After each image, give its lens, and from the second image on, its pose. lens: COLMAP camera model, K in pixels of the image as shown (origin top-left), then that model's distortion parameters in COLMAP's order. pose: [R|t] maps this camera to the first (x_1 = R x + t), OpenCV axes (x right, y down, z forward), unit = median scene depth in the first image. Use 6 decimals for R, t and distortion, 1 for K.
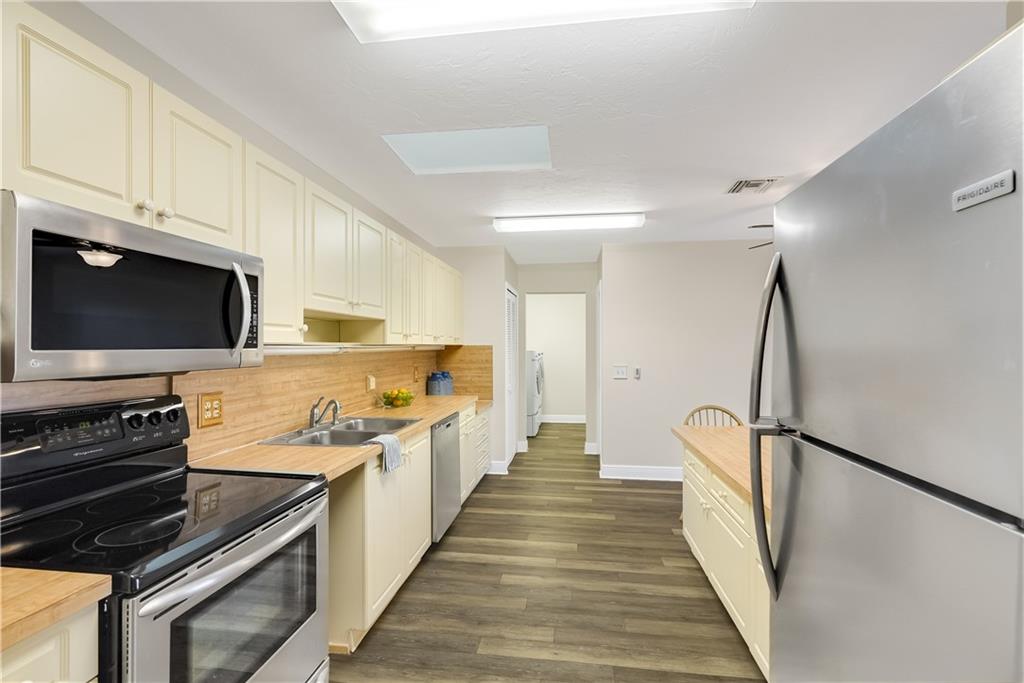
lens RADIAL K [[476.4, 0, 511.8], [0, 476.4, 344.6], [0, 0, 1]] dist [0.000367, 0.000331]
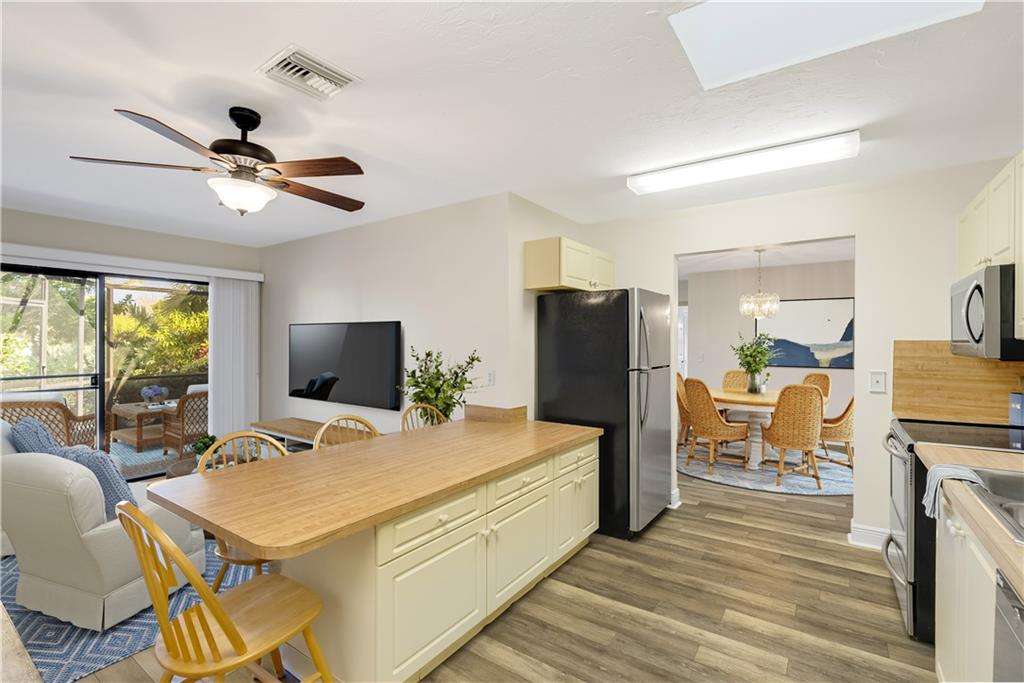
lens RADIAL K [[476.4, 0, 511.6], [0, 476.4, 338.5], [0, 0, 1]] dist [0.000367, 0.000331]
pose [[-0.894829, -0.004499, 0.446387, -0.000235], [-0.004438, 0.999989, 0.001182, -0.002142], [-0.446388, -0.000923, -0.894839, 2.038607]]
